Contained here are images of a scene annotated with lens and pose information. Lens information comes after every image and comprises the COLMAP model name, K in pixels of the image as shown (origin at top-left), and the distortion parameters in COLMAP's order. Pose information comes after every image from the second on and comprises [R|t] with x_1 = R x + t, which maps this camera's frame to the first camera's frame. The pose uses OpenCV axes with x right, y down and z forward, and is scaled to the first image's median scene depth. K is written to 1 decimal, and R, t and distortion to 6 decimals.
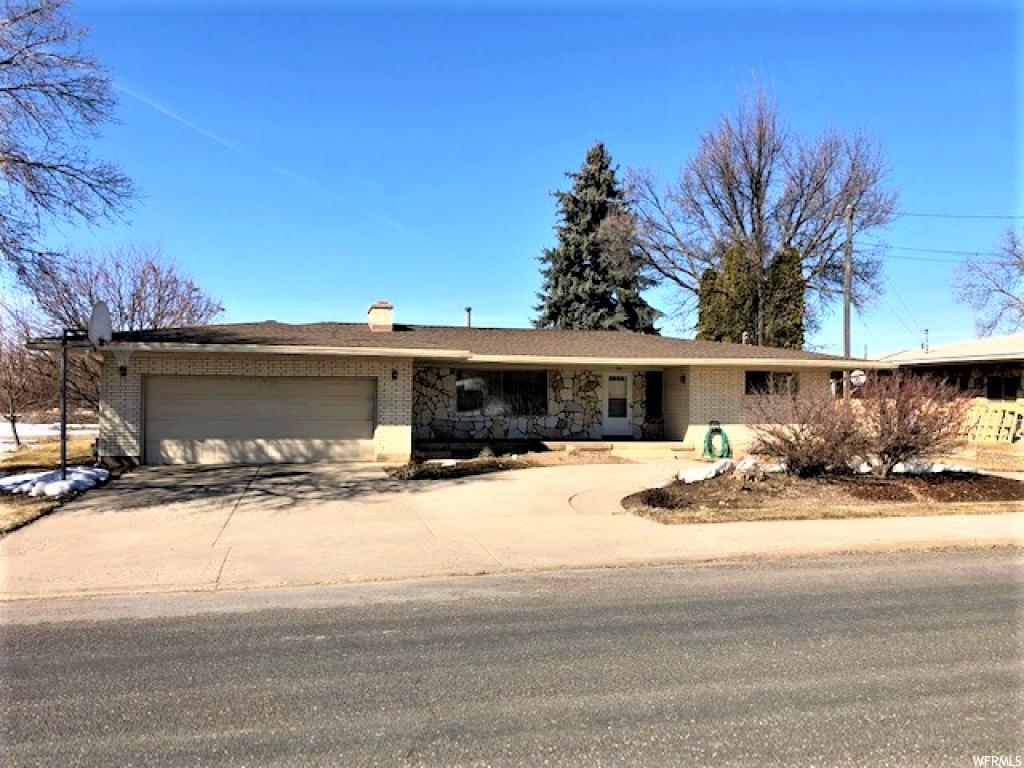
lens RADIAL K [[838.7, 0, 512.0], [0, 838.7, 384.0], [0, 0, 1]] dist [0.049830, -0.000357]
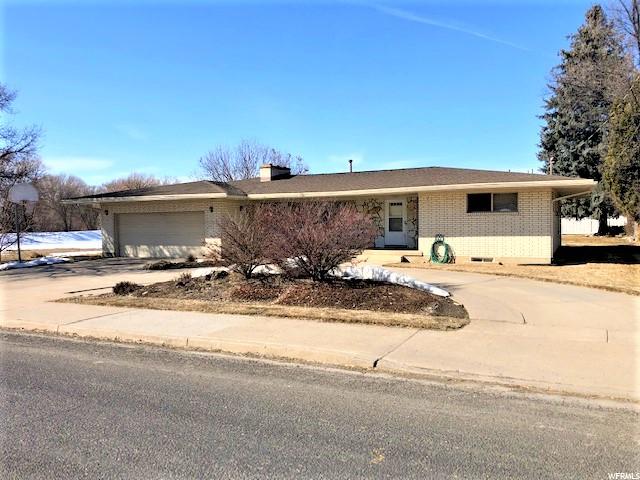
lens RADIAL K [[550.2, 0, 320.0], [0, 550.2, 240.0], [0, 0, 1]] dist [0.003160, 0.002190]
pose [[0.760176, 0.002587, -0.649713, 0.651894], [0.035402, 0.998342, 0.045395, 0.007682], [0.648753, -0.057509, 0.758823, 0.240801]]
